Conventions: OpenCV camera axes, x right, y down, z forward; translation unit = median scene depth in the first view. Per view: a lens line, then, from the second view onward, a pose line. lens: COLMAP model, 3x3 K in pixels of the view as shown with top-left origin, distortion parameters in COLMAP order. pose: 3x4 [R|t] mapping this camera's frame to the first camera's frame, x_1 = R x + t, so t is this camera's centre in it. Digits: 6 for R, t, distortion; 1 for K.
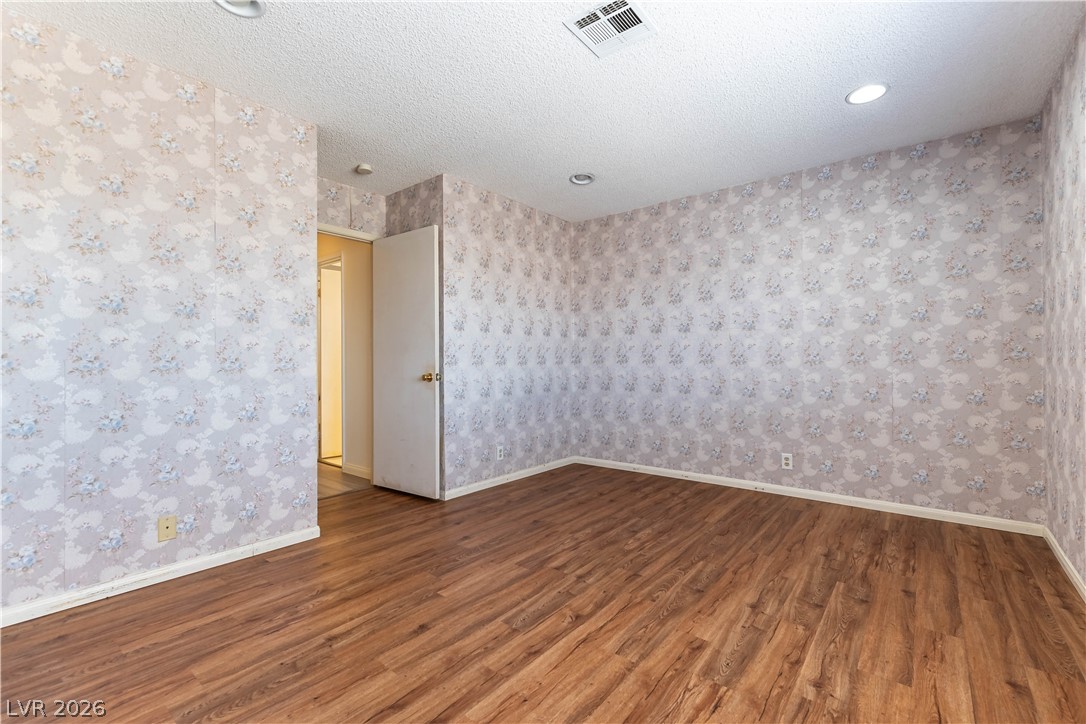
lens RADIAL K [[476.2, 0, 543.4], [0, 476.2, 362.9], [0, 0, 1]] dist [0.000835, -0.000908]
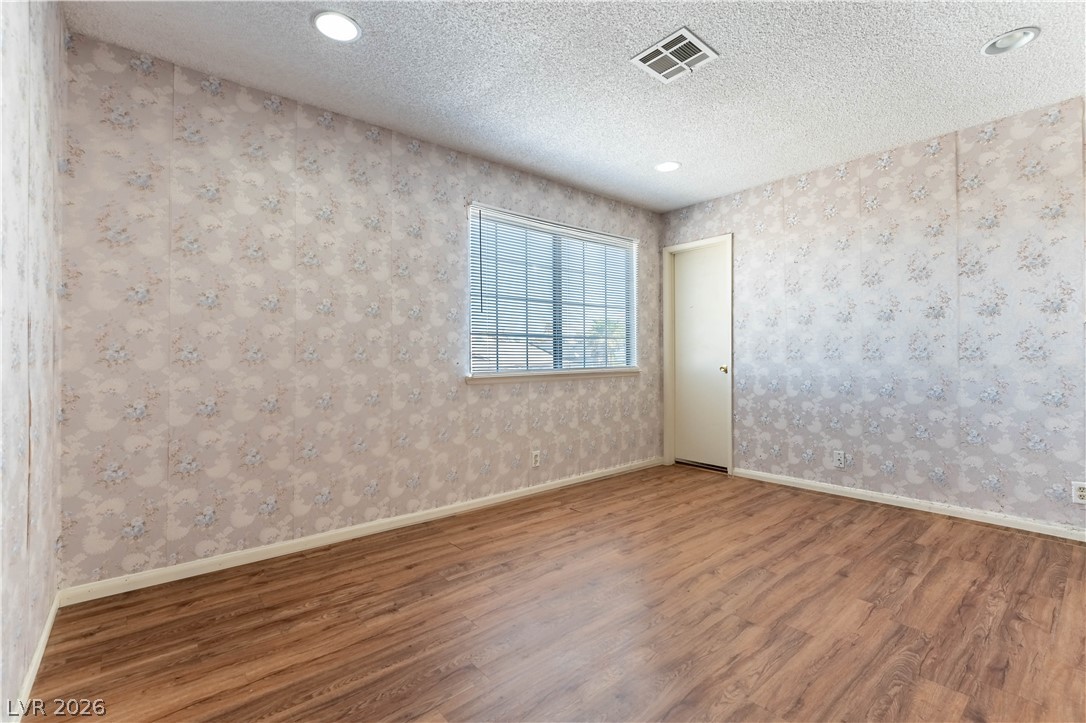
lens RADIAL K [[476.2, 0, 542.1], [0, 476.2, 360.0], [0, 0, 1]] dist [0.000835, -0.000908]
pose [[-0.981460, 0.008764, 0.191468, 0.224888], [0.009061, 0.999959, 0.000677, -0.008494], [-0.191454, 0.002399, -0.981499, 1.958048]]
